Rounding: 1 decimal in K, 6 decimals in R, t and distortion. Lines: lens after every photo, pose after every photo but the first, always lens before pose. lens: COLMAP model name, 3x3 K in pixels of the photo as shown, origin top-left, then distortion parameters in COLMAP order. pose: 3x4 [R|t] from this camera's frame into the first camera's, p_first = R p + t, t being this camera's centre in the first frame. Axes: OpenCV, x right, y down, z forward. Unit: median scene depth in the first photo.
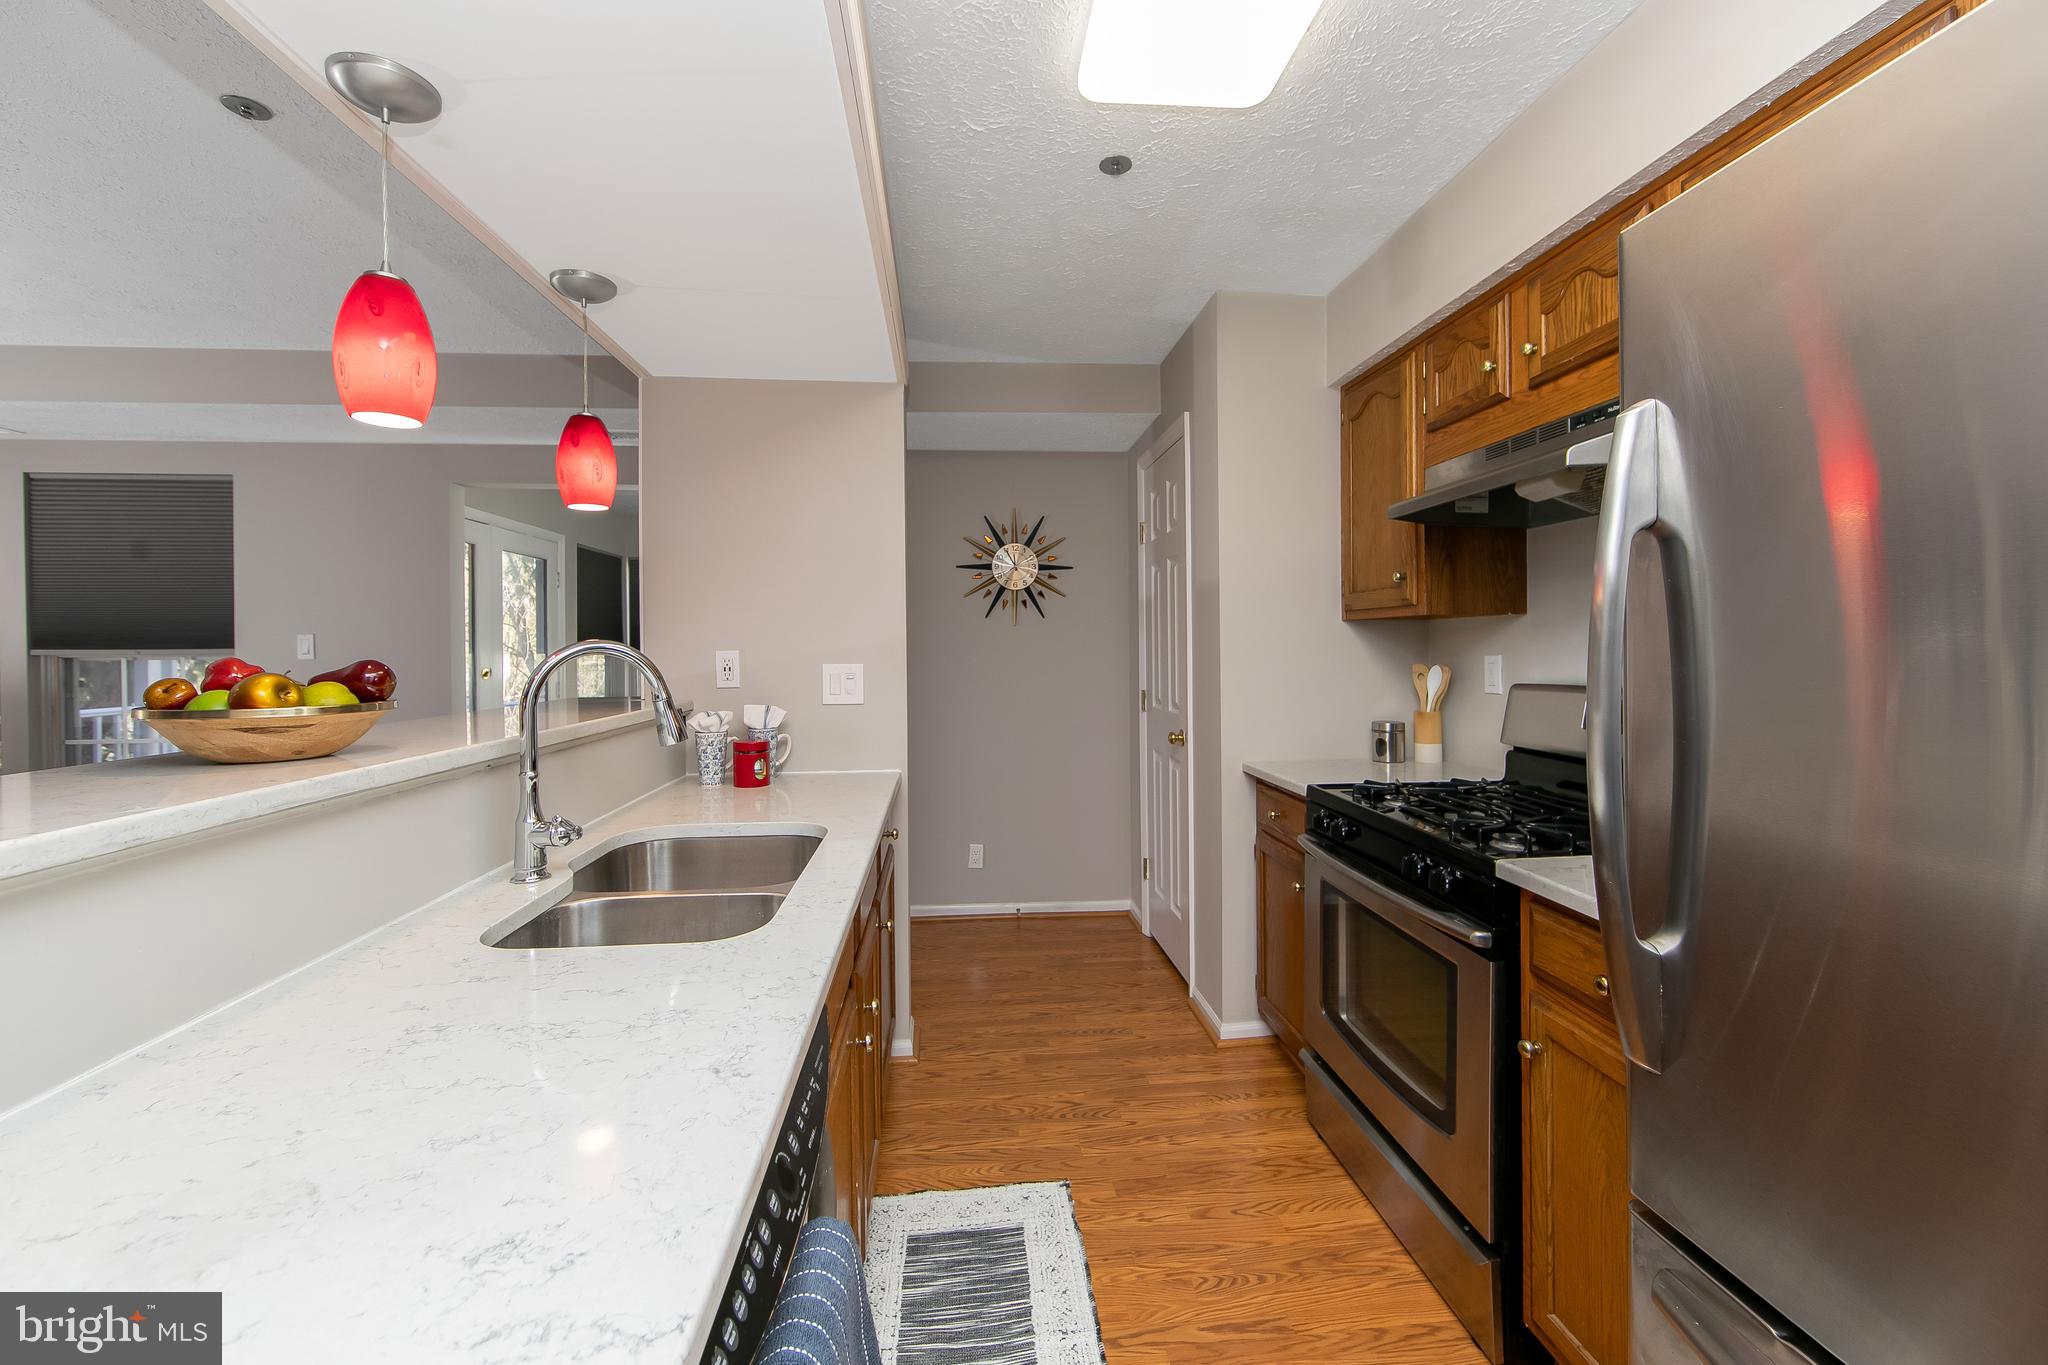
lens RADIAL K [[805.6, 0, 1029.0], [0, 805.6, 654.0], [0, 0, 1]] dist [-0.001423, -0.001115]
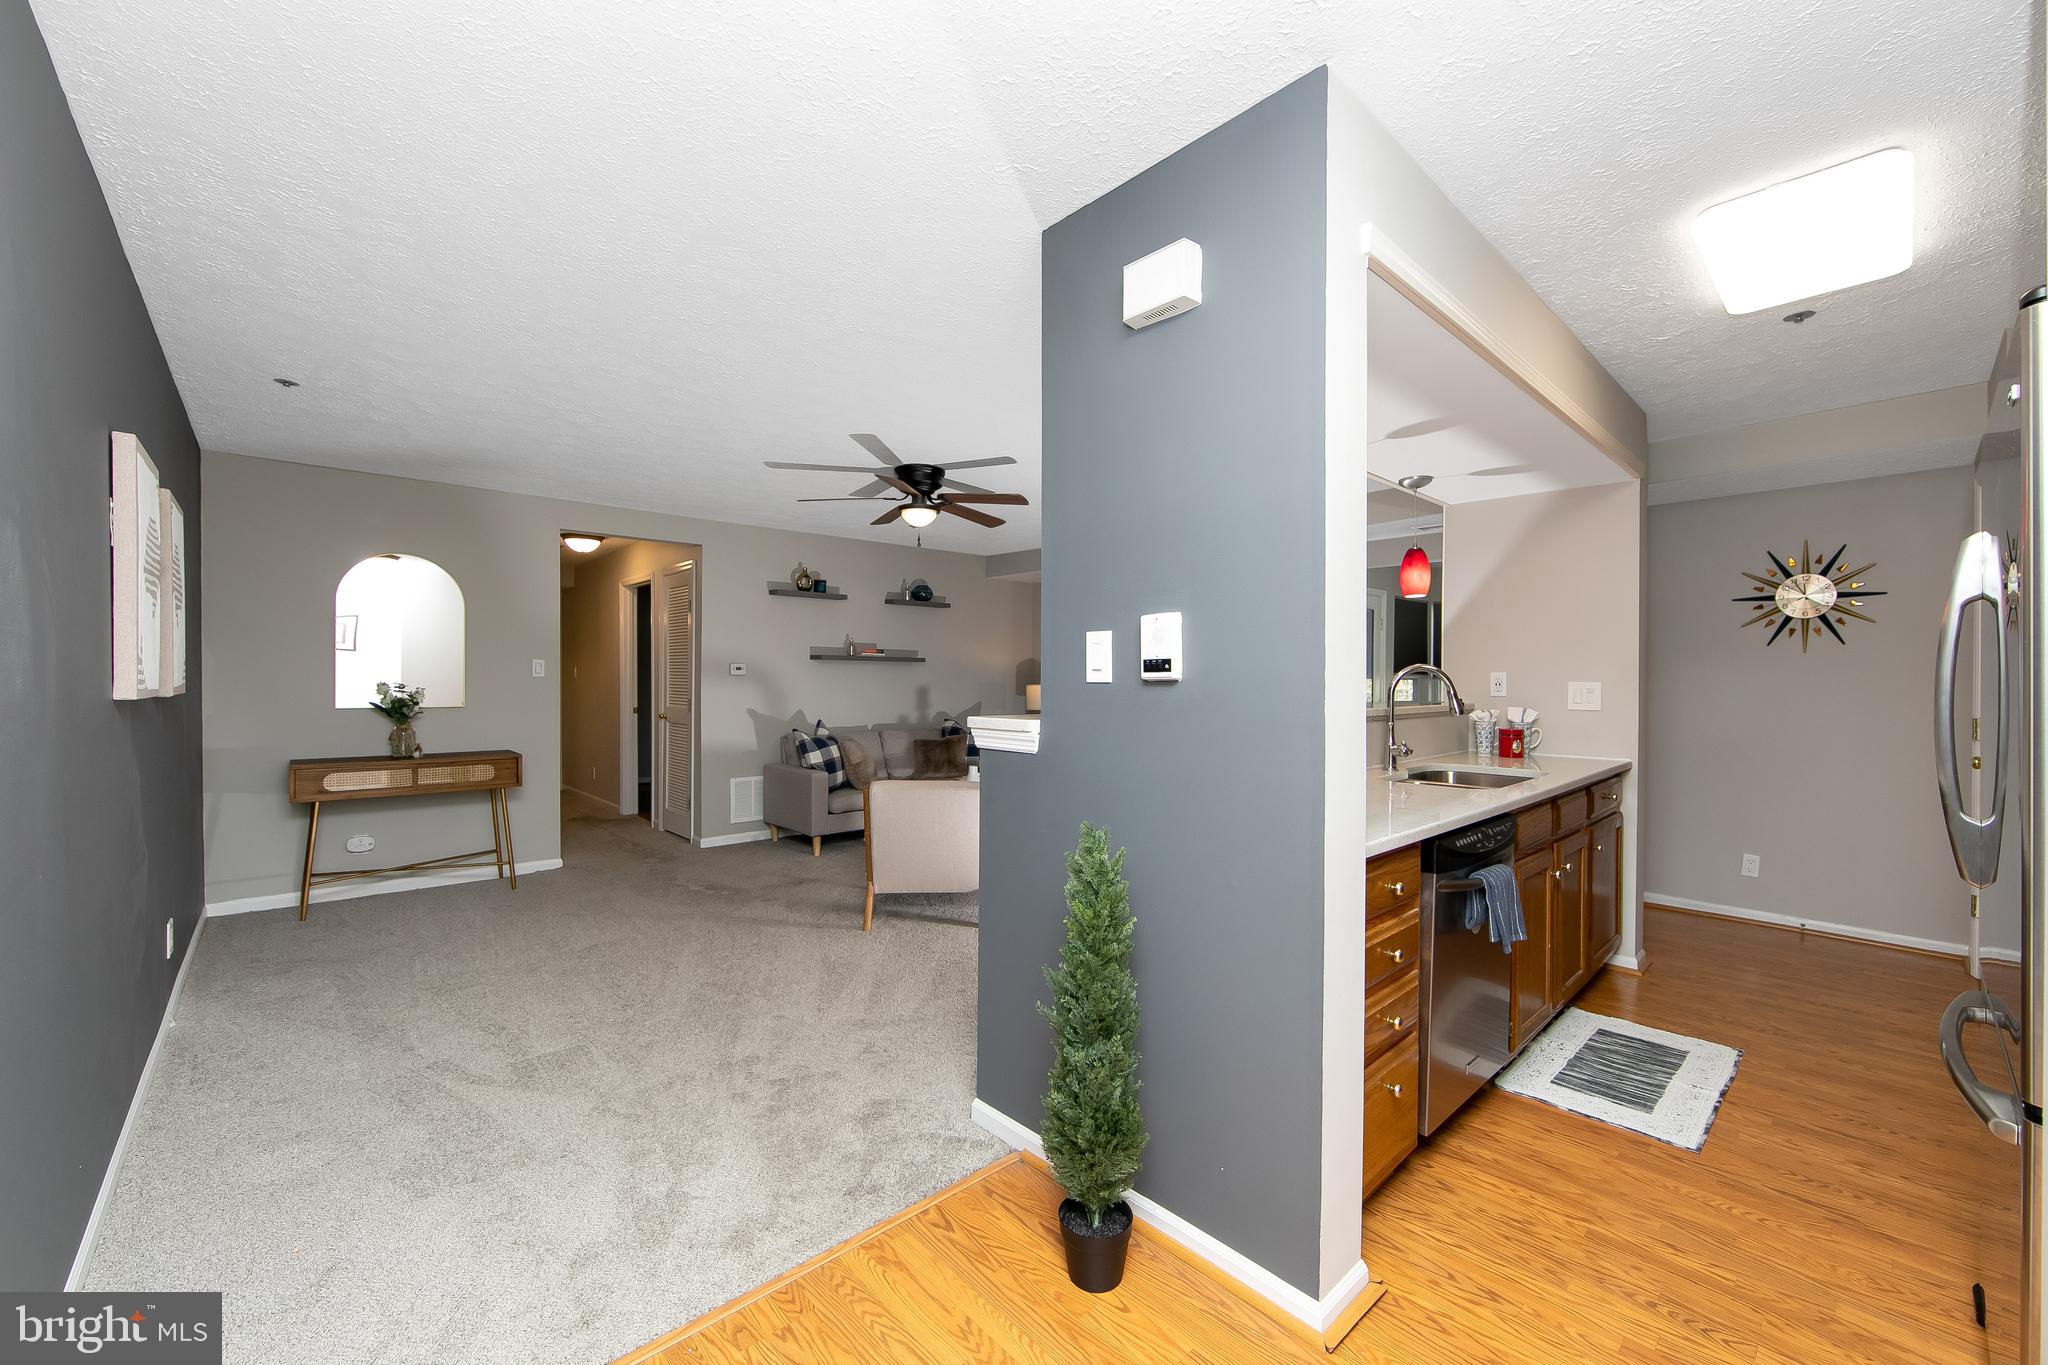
lens RADIAL K [[805.6, 0, 1022.1], [0, 805.6, 686.9], [0, 0, 1]] dist [-0.001423, -0.001115]
pose [[0.597864, 0.017477, -0.801407, 0.277344], [-0.016328, 0.999820, 0.009623, 0.020829], [0.801431, 0.007332, 0.598042, -0.572776]]
